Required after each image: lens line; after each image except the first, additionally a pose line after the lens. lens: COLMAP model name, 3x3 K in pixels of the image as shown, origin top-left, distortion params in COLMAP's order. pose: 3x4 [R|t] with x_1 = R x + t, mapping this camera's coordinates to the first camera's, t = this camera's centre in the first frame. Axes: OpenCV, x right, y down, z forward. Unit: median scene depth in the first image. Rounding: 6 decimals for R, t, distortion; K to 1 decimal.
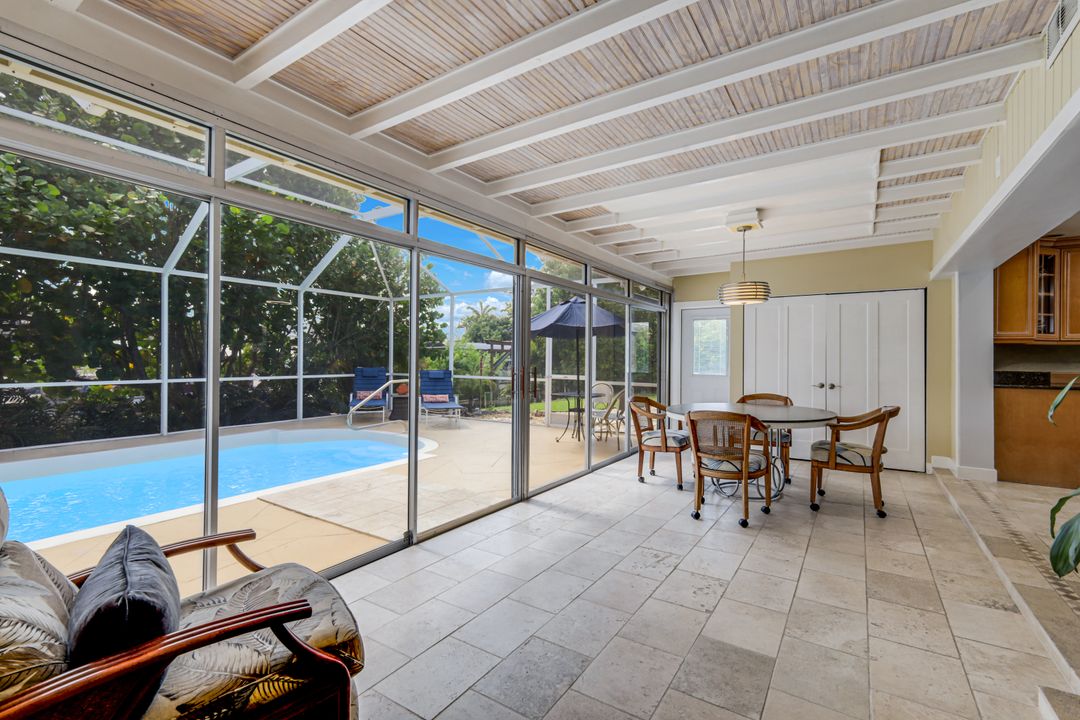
lens RADIAL K [[475.7, 0, 533.9], [0, 475.7, 351.0], [0, 0, 1]] dist [0.006544, -0.001007]
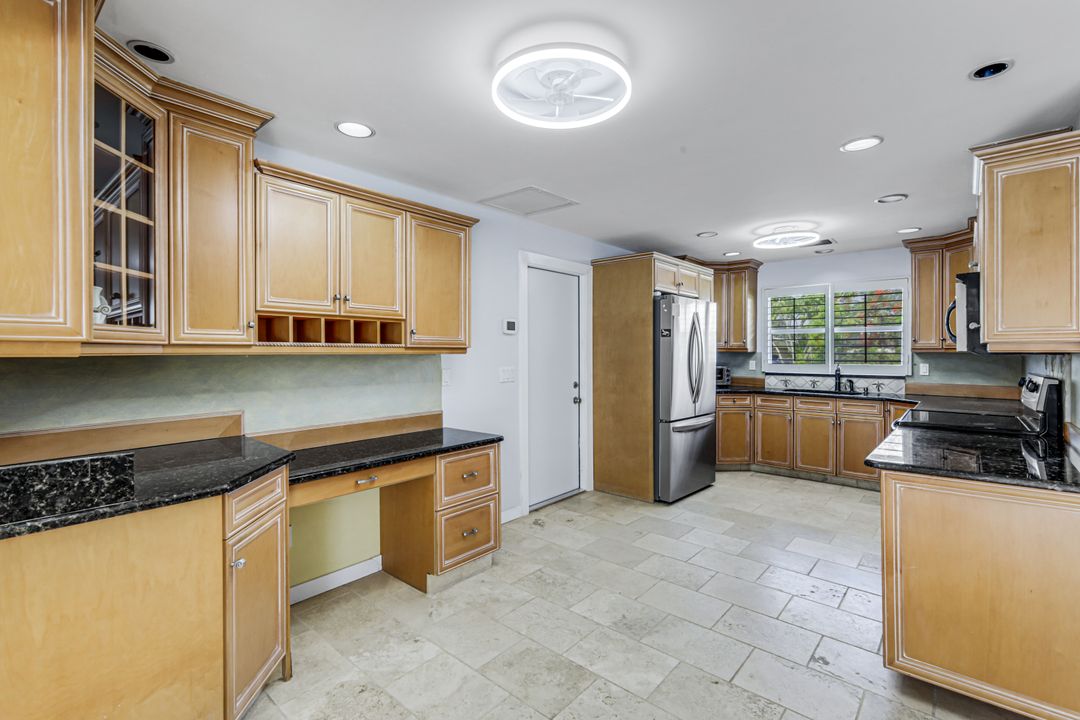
lens RADIAL K [[475.7, 0, 535.1], [0, 475.7, 354.0], [0, 0, 1]] dist [0.006544, -0.001007]
pose [[0.124752, -0.016352, 0.992053, 0.802922], [-0.009793, 0.999795, 0.017711, -0.026538], [-0.992140, -0.011925, 0.124566, 0.702084]]
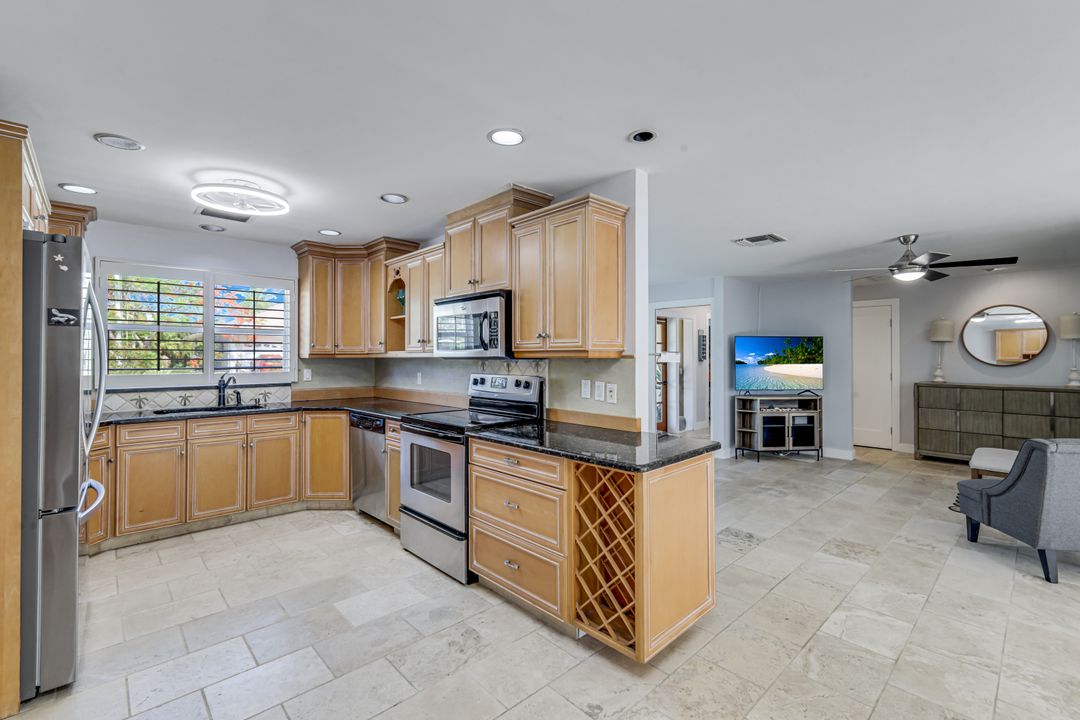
lens RADIAL K [[469.7, 0, 537.7], [0, 469.7, 354.4], [0, 0, 1]] dist [0.004939, -0.000764]
pose [[-0.977432, -0.010580, 0.210983, 1.262604], [-0.013668, 0.999820, -0.013181, -0.020335], [-0.210806, -0.015767, -0.977401, 0.890789]]
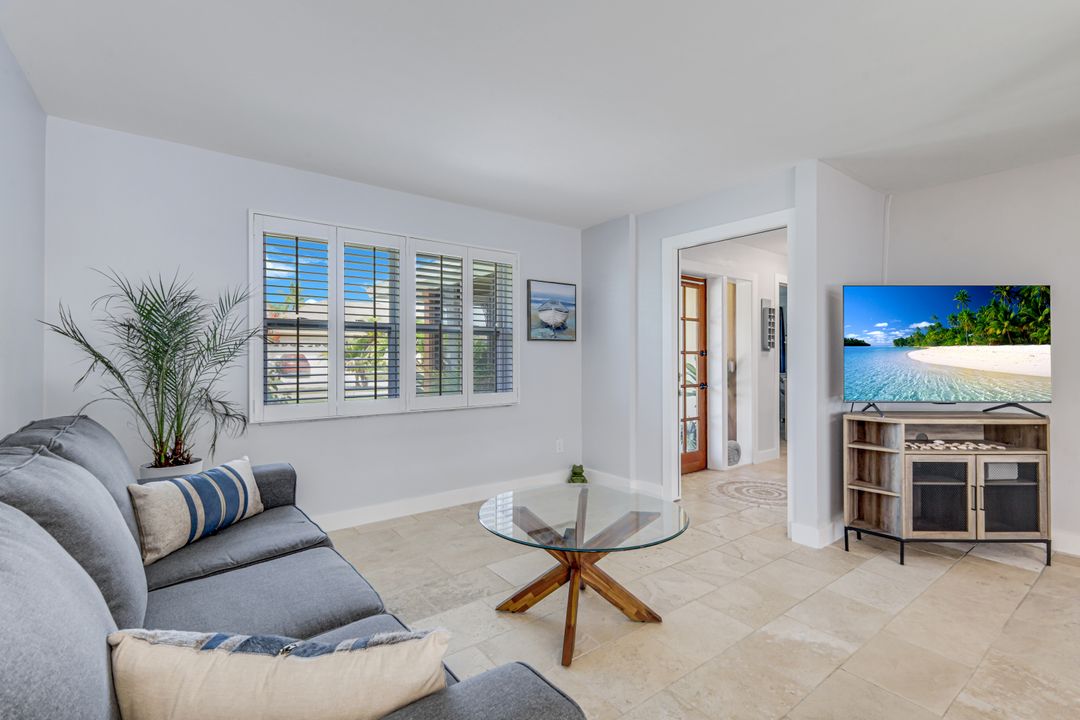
lens RADIAL K [[475.7, 0, 541.1], [0, 475.7, 353.2], [0, 0, 1]] dist [0.006544, -0.001007]
pose [[-0.950144, -0.008138, 0.311705, 1.174760], [-0.014655, 0.999720, -0.018570, 0.010604], [-0.311467, -0.022212, -0.949997, 0.160070]]
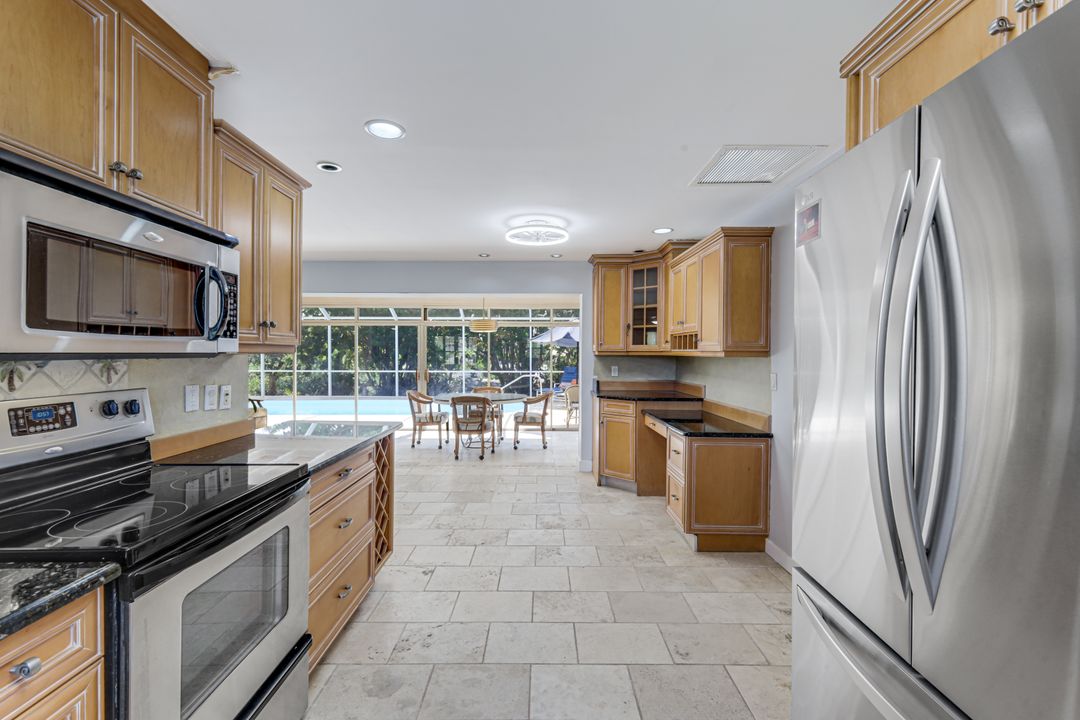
lens RADIAL K [[475.7, 0, 540.5], [0, 475.7, 356.4], [0, 0, 1]] dist [0.006544, -0.001007]
pose [[0.571694, -0.001372, -0.820466, 1.930863], [0.012993, 0.999888, 0.007381, -0.021353], [0.820364, -0.014880, 0.571648, 0.233570]]
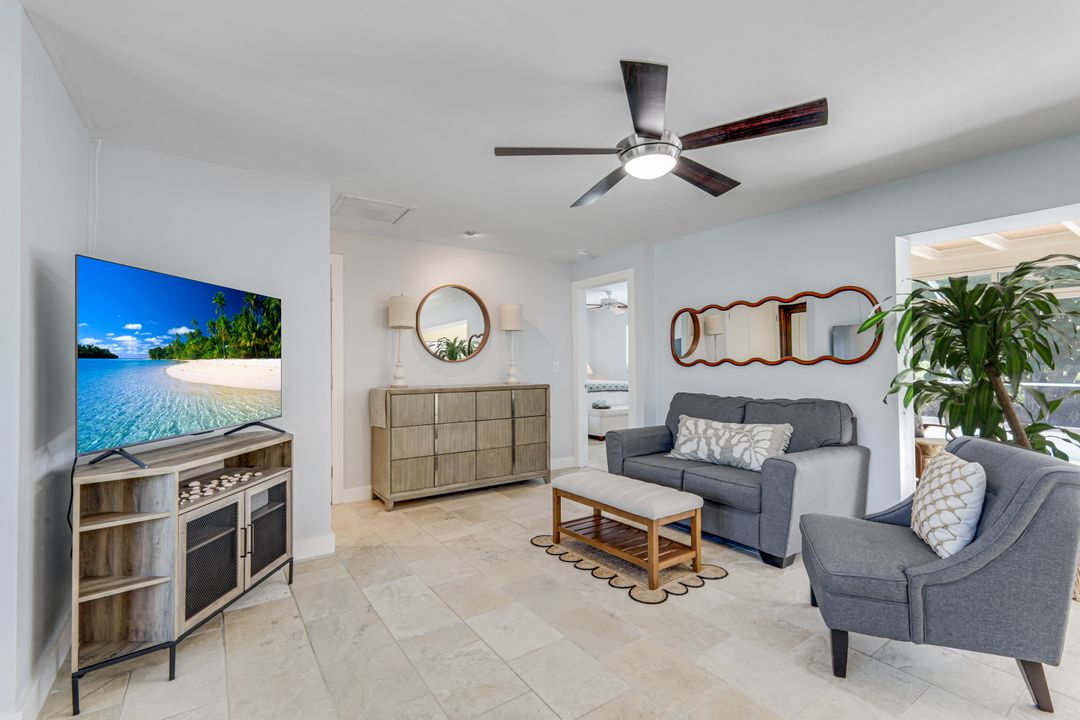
lens RADIAL K [[488.5, 0, 547.7], [0, 488.5, 355.9], [0, 0, 1]] dist [0.004222, 0.000508]
pose [[-0.348516, -0.020254, -0.937084, 1.217948], [0.016358, 0.999483, -0.027686, -0.002773], [0.937160, -0.024978, -0.348005, -0.105779]]
